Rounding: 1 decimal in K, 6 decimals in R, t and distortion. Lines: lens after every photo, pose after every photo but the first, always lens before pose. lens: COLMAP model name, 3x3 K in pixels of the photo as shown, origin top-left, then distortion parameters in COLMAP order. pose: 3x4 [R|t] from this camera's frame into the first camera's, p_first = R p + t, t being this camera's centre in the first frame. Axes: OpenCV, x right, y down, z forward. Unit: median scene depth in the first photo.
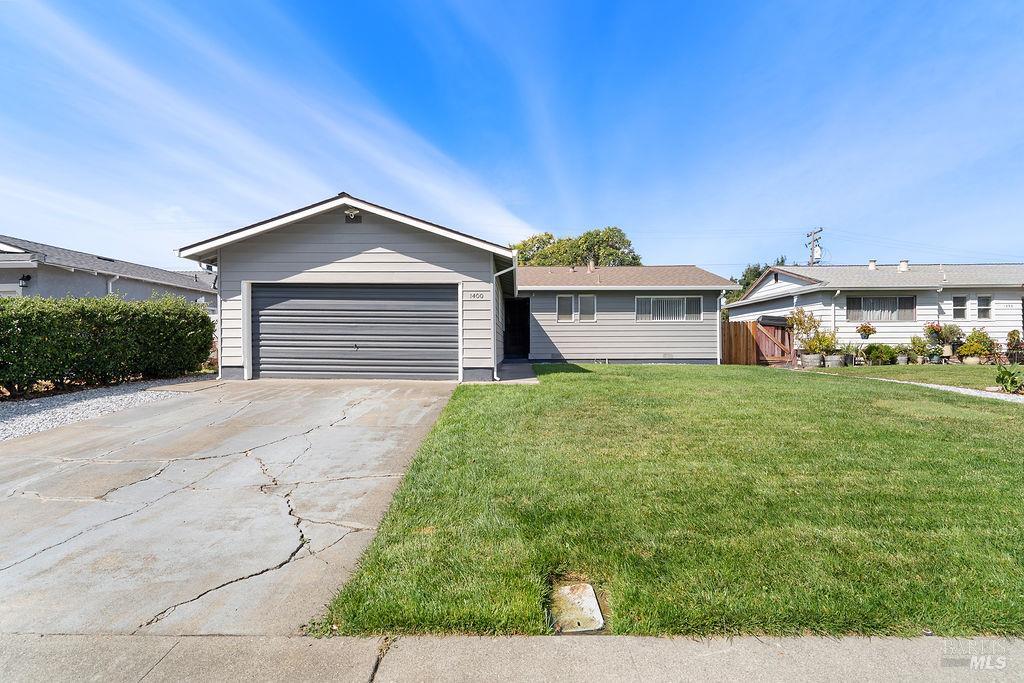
lens RADIAL K [[463.2, 0, 514.7], [0, 463.2, 347.5], [0, 0, 1]] dist [-0.015987, 0.000301]
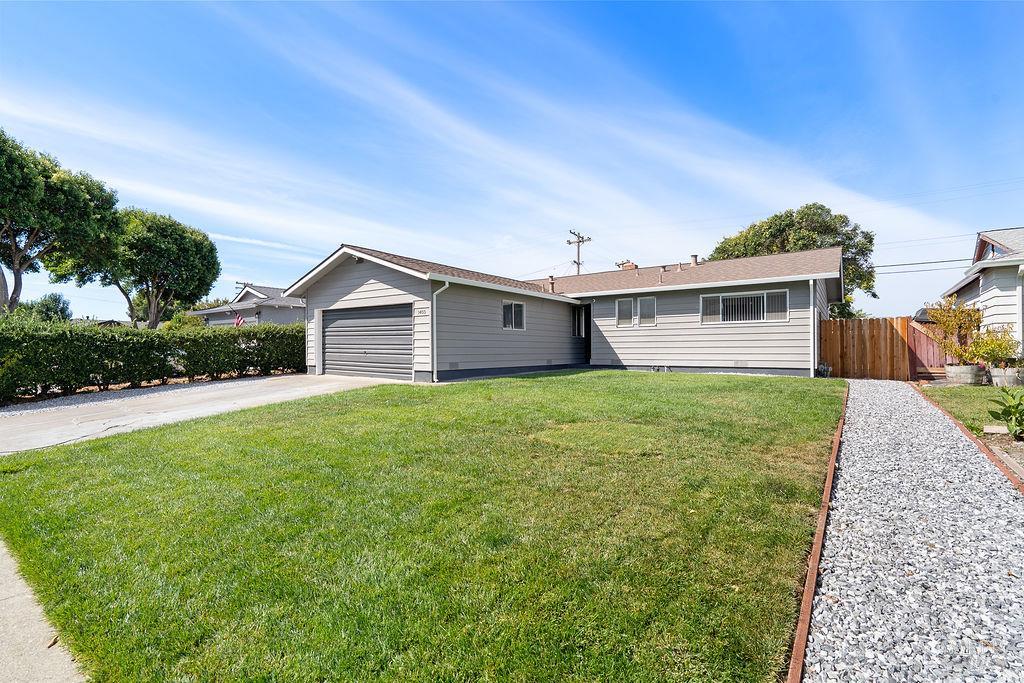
lens RADIAL K [[463.2, 0, 514.7], [0, 463.2, 347.5], [0, 0, 1]] dist [-0.015987, 0.000301]
pose [[0.815347, -0.003088, -0.578965, 0.482257], [-0.000679, 0.999980, -0.006290, -0.006114], [0.578972, 0.005522, 0.815328, 0.084634]]
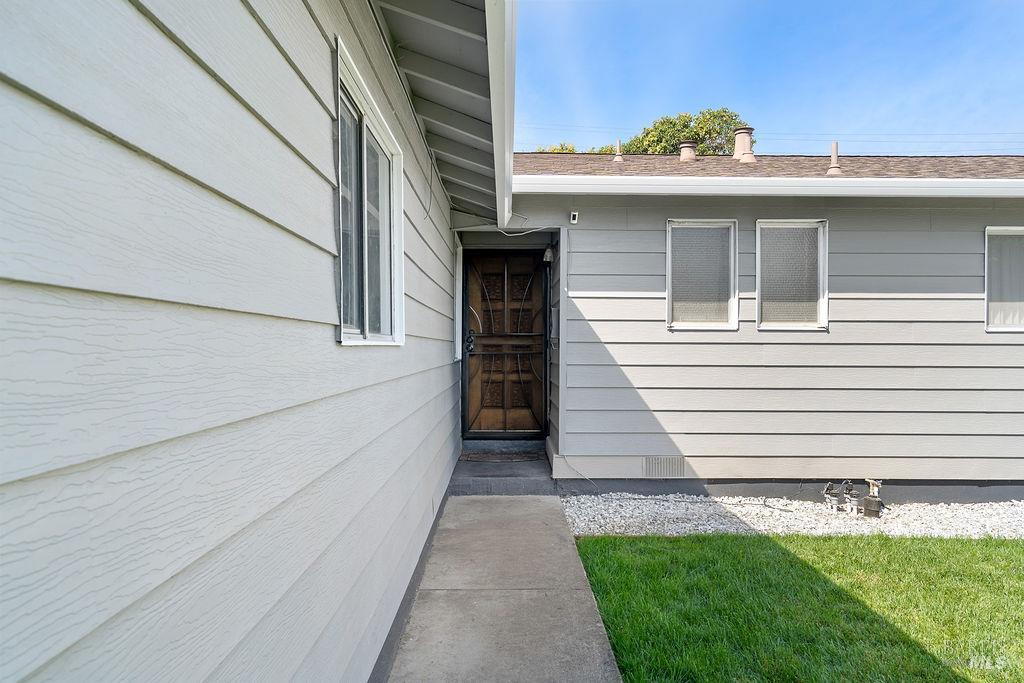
lens RADIAL K [[668.8, 0, 513.8], [0, 668.8, 368.6], [0, 0, 1]] dist [-0.001247, -0.000130]
pose [[0.999751, 0.006016, 0.021477, 0.000639], [-0.006522, 0.999700, 0.023606, -0.042362], [-0.021329, -0.023740, 0.999491, 0.647452]]
